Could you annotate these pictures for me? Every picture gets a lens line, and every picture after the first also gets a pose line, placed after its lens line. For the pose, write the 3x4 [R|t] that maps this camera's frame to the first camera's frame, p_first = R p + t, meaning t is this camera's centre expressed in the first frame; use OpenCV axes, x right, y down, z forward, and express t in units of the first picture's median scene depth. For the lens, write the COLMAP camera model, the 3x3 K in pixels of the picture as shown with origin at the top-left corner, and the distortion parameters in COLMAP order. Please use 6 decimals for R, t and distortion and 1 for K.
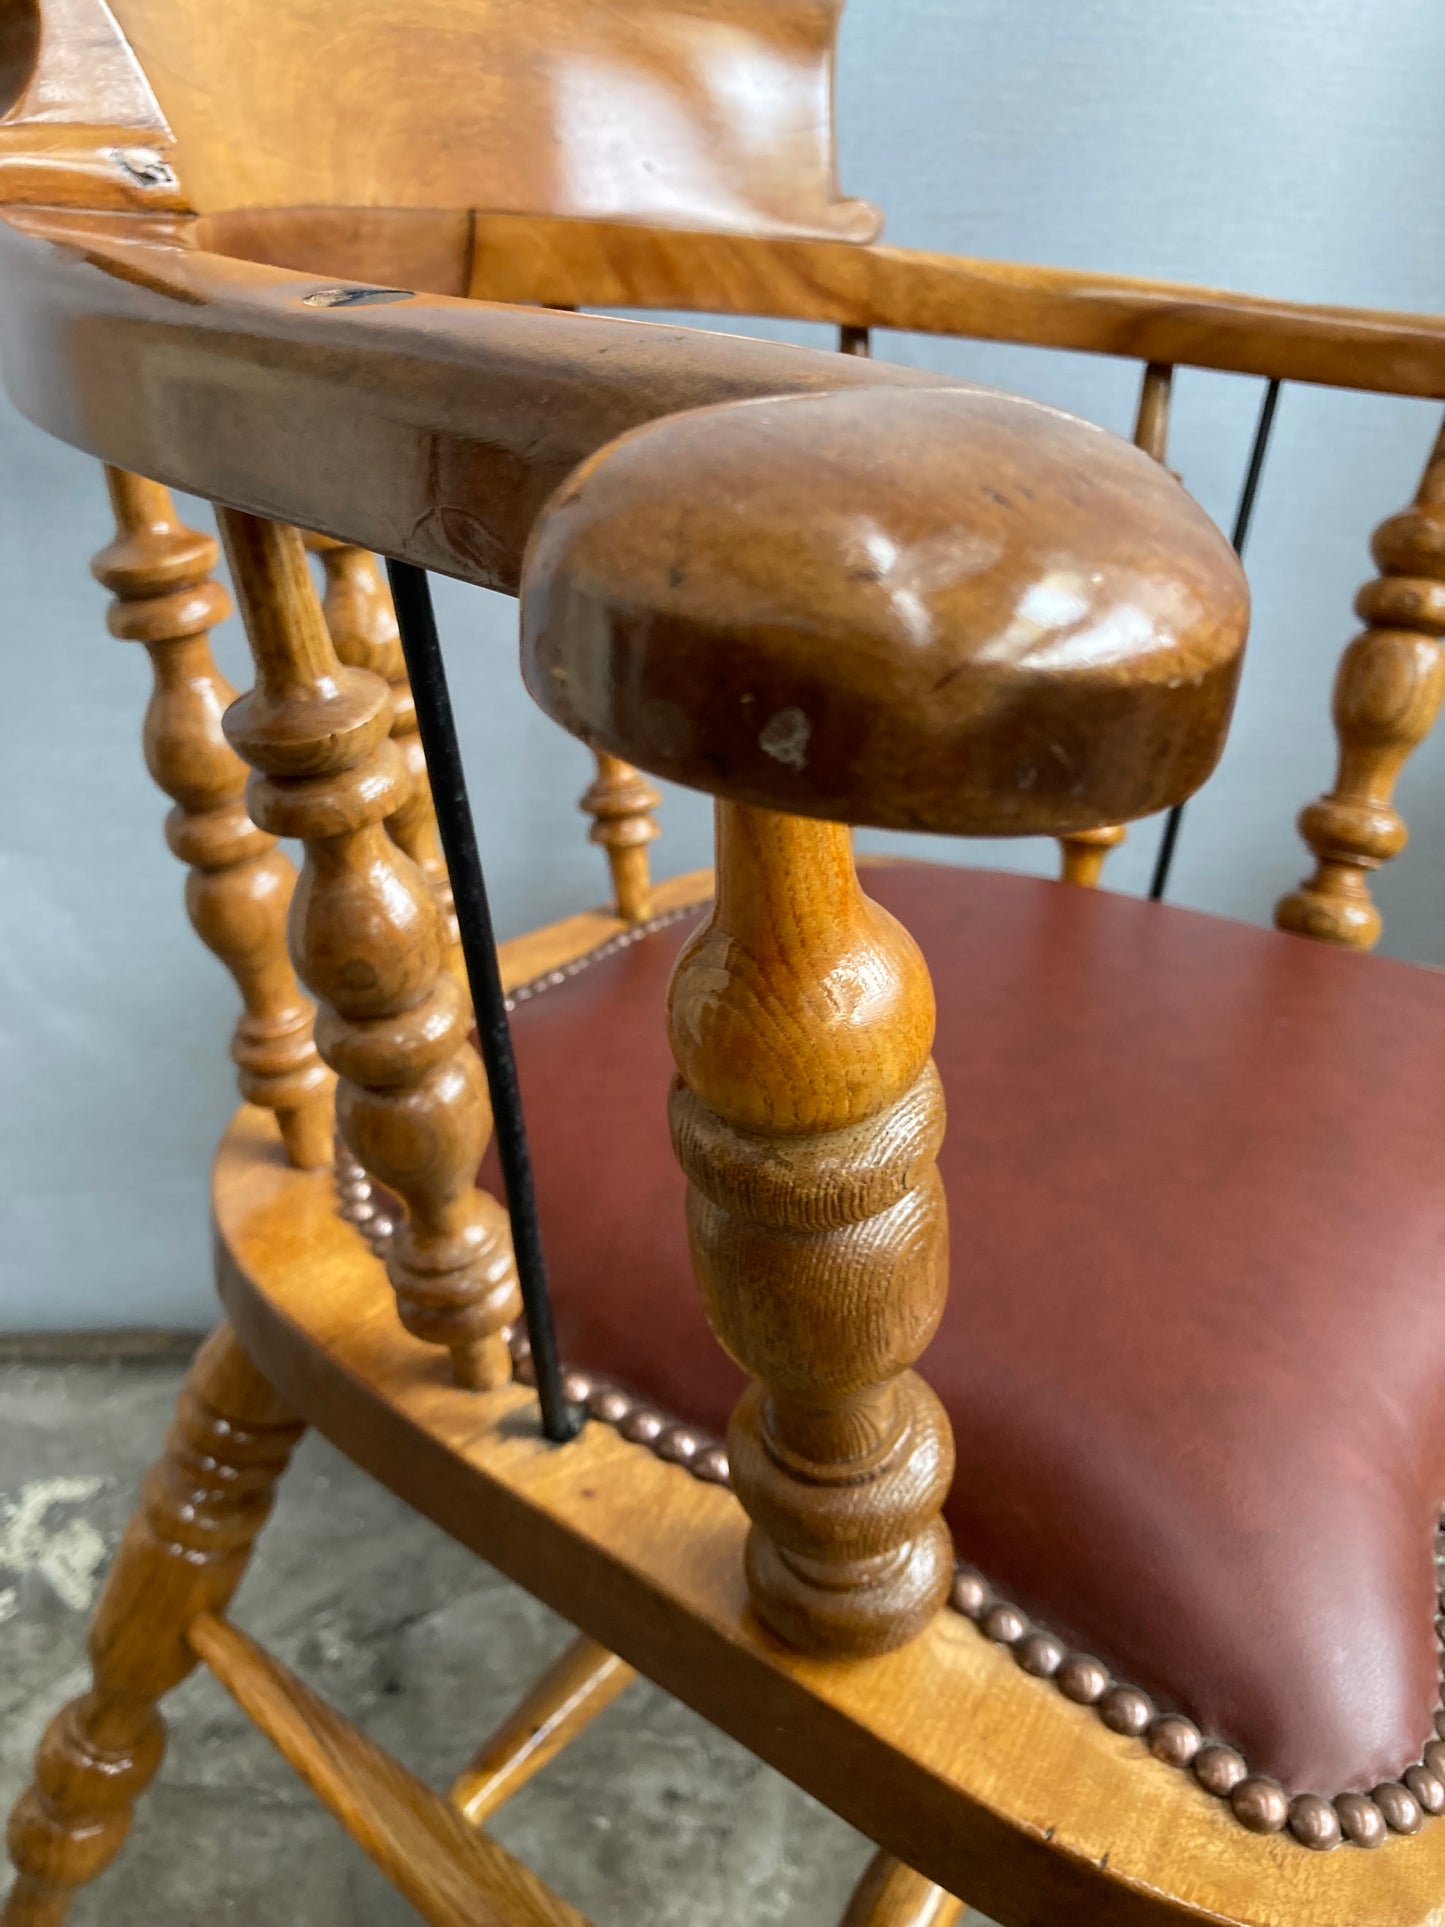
lens RADIAL K [[1604.3, 0, 692.8], [0, 1604.3, 952.8], [0, 0, 1]] dist [0.009056, -0.000587]
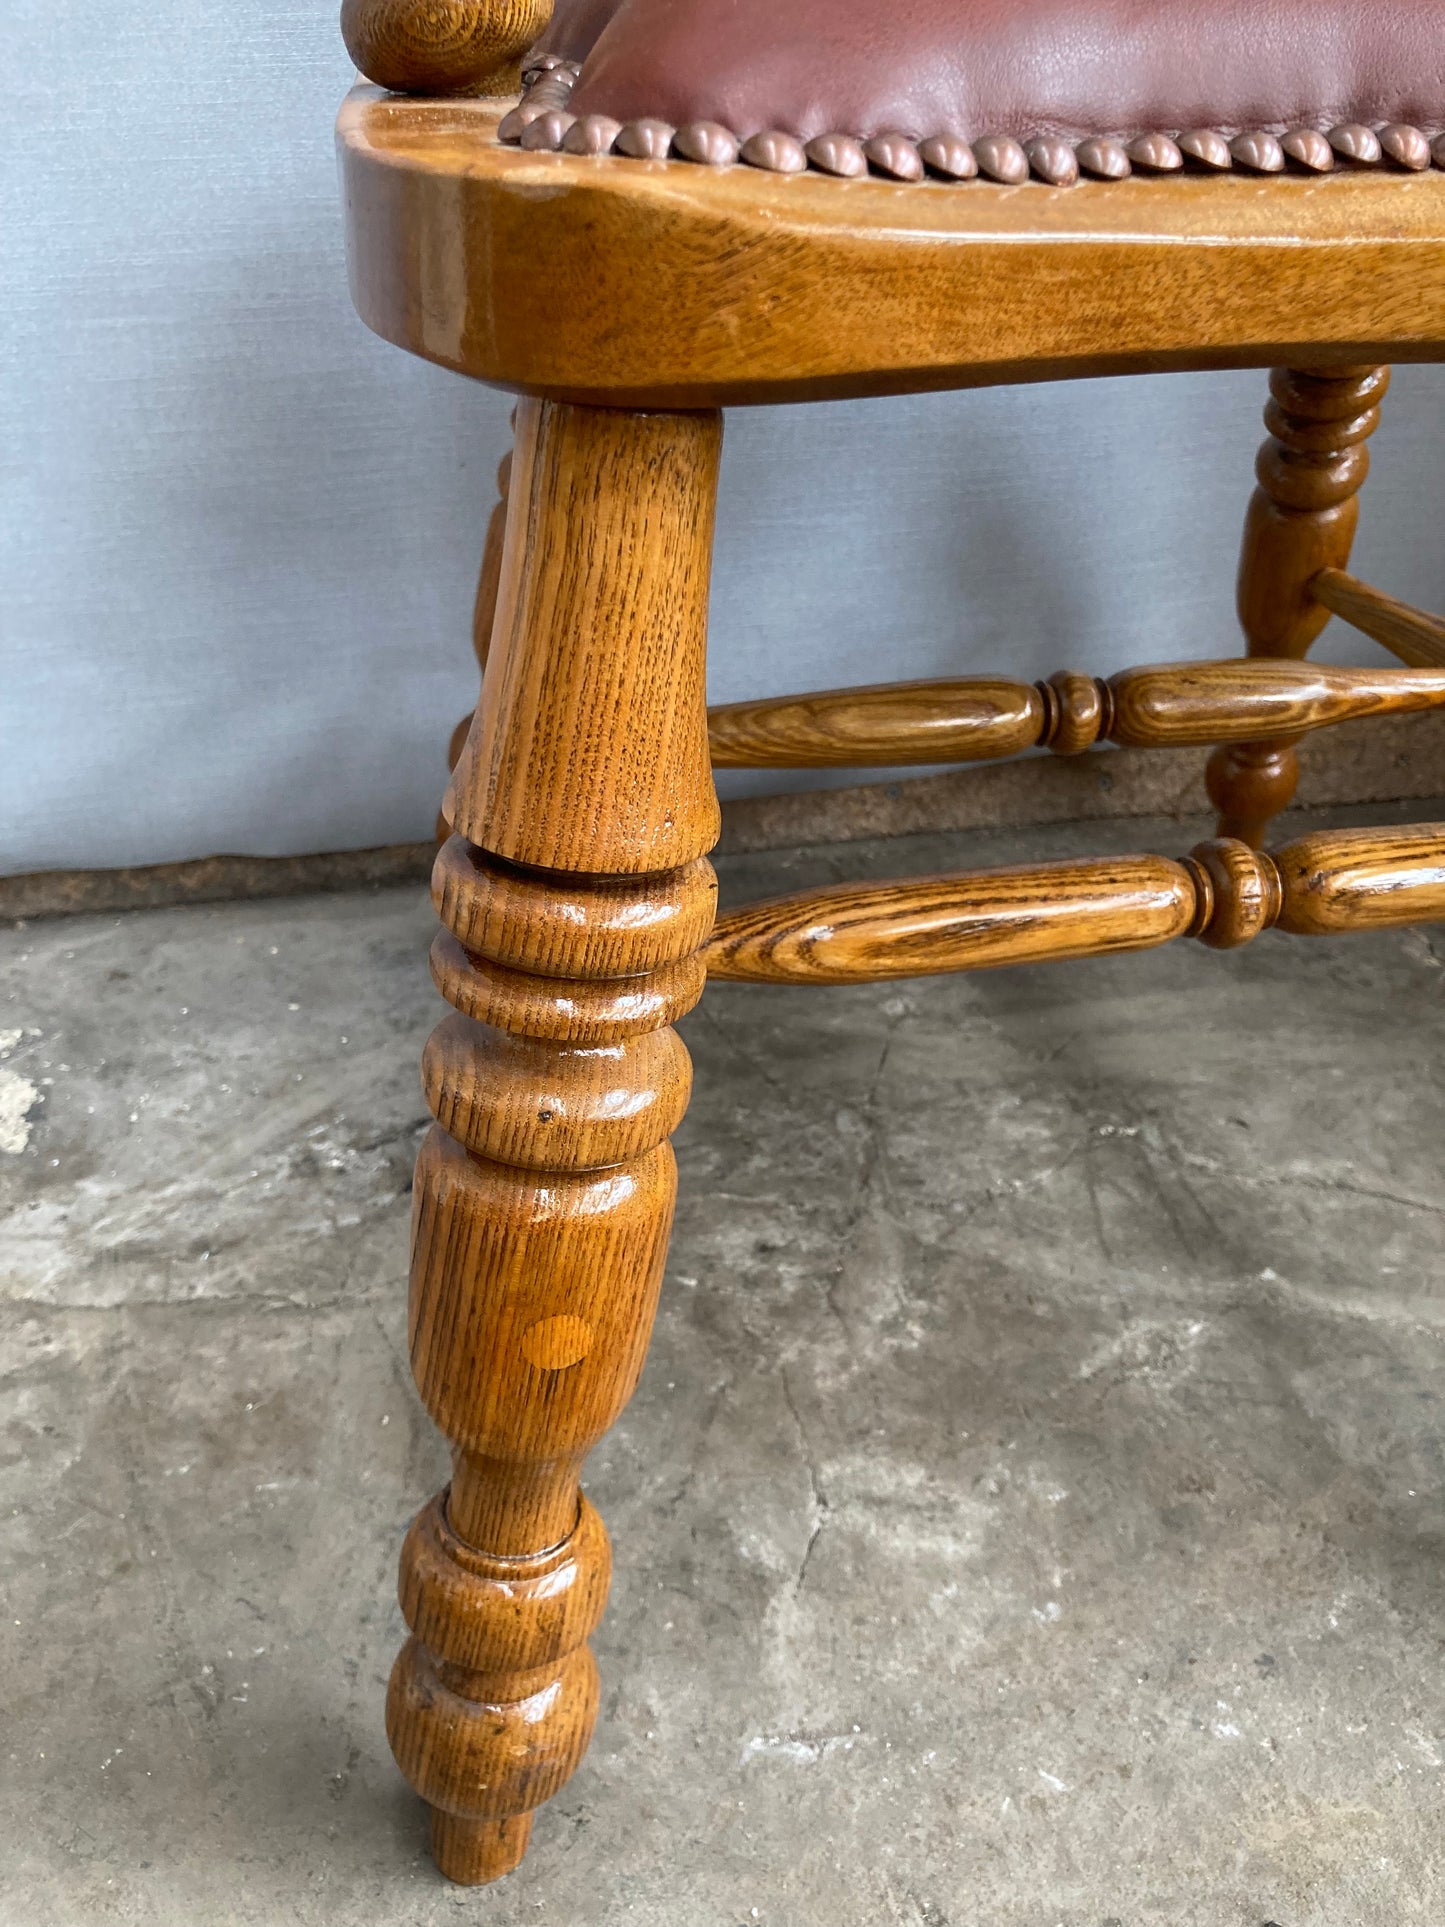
lens RADIAL K [[1604.3, 0, 723.1], [0, 1604.3, 979.7], [0, 0, 1]] dist [0.009056, -0.000587]
pose [[0.992235, -0.105763, 0.065443, -0.079561], [0.094639, 0.983453, 0.154478, 0.269275], [-0.080698, -0.147085, 0.985826, 0.207698]]
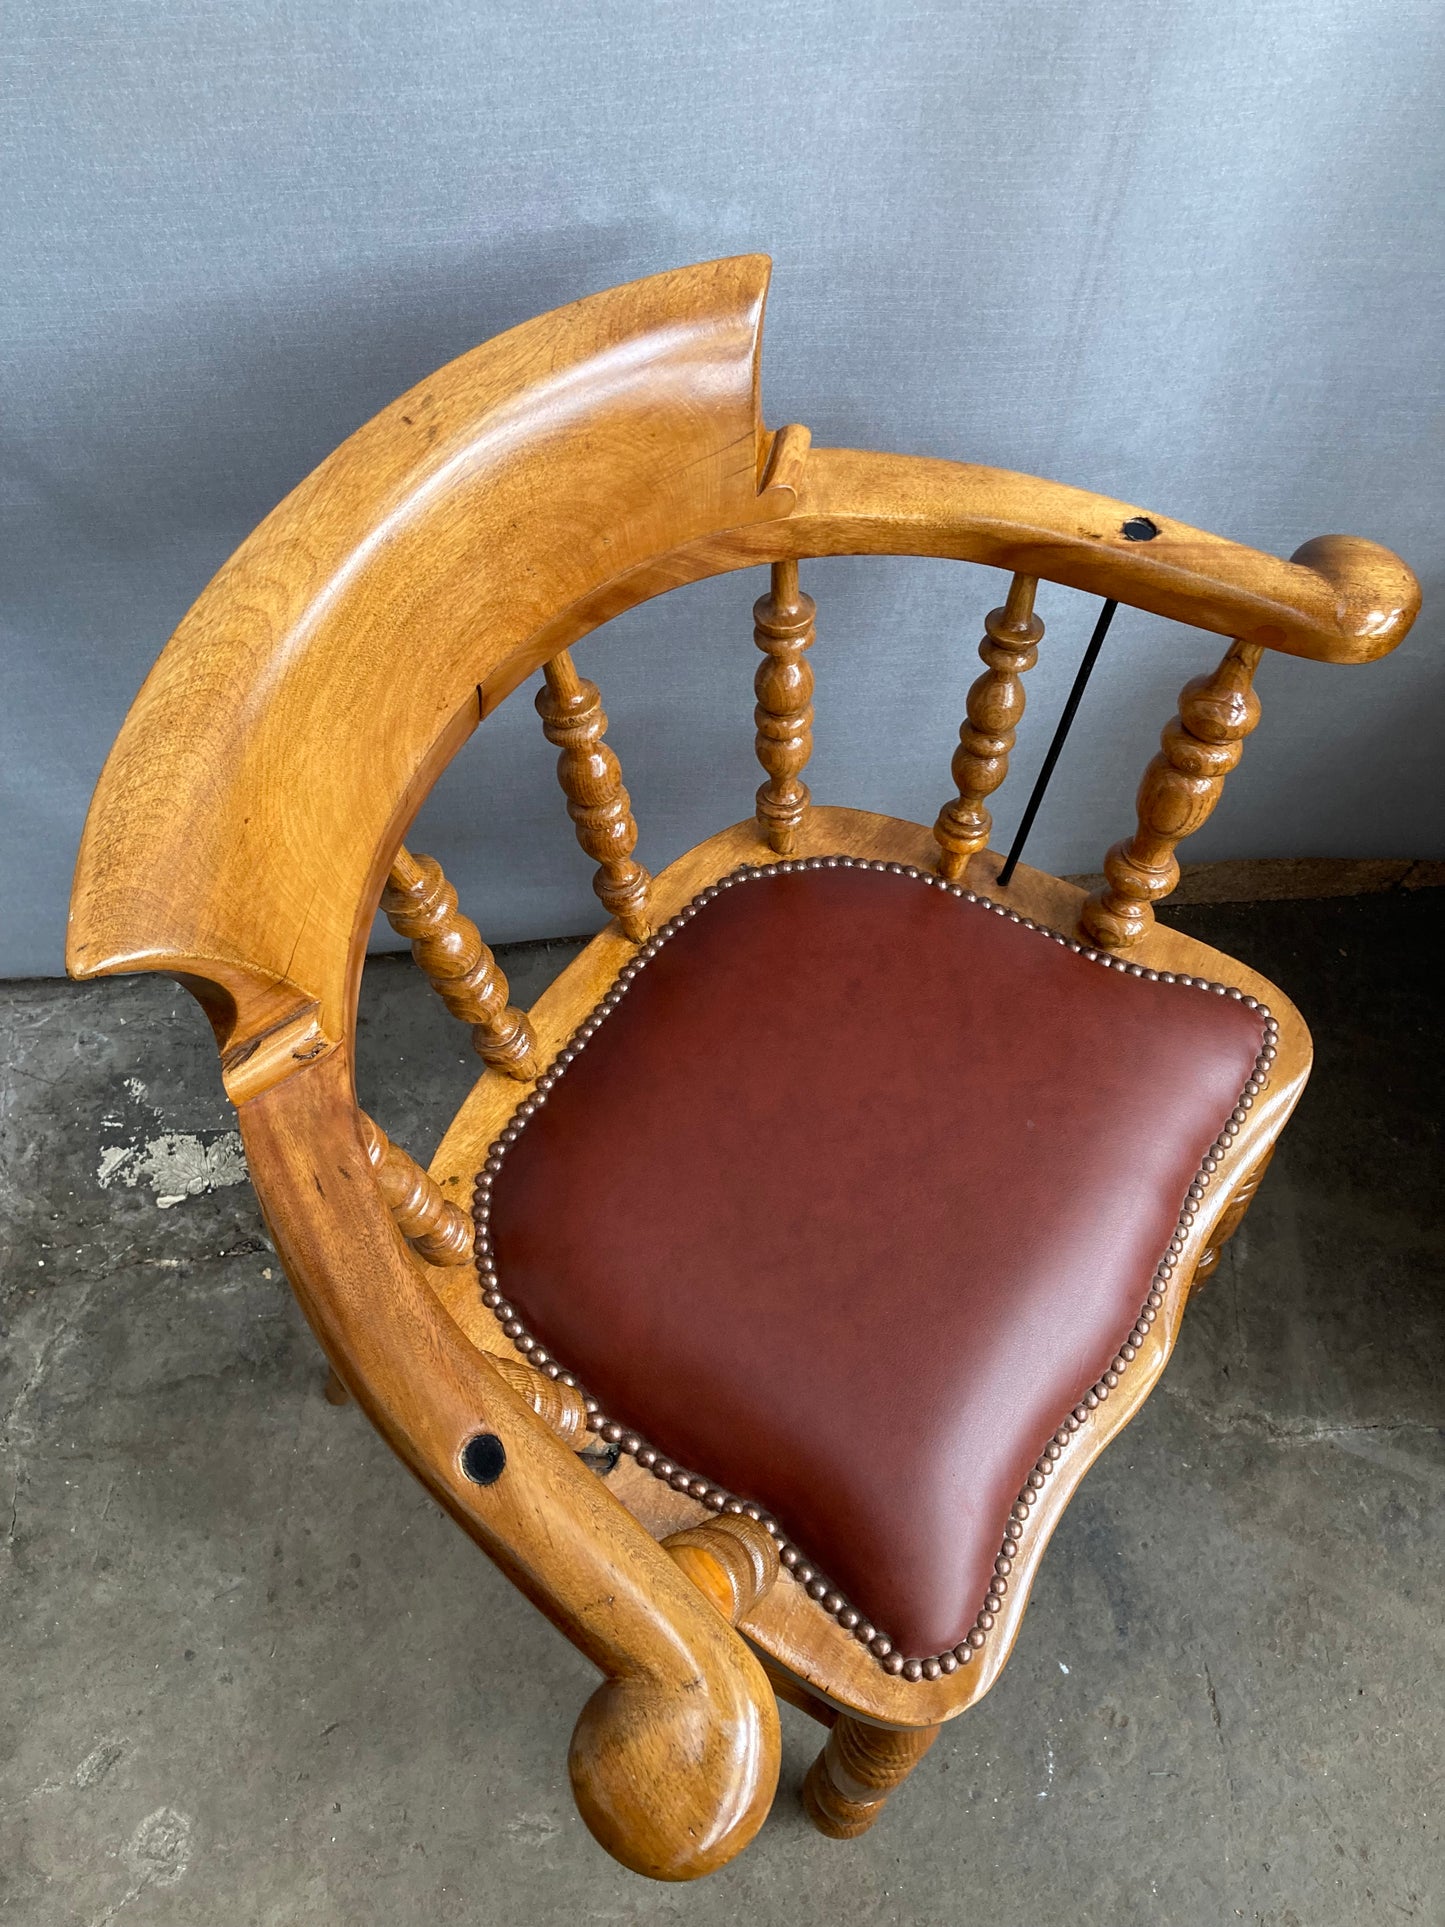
lens RADIAL K [[1604.3, 0, 728.3], [0, 1604.3, 950.6], [0, 0, 1]] dist [0.009056, -0.000587]
pose [[0.999397, -0.018514, -0.029378, 0.081947], [0.032239, 0.809002, 0.586921, -0.803928], [0.012900, -0.587514, 0.809111, -0.175267]]
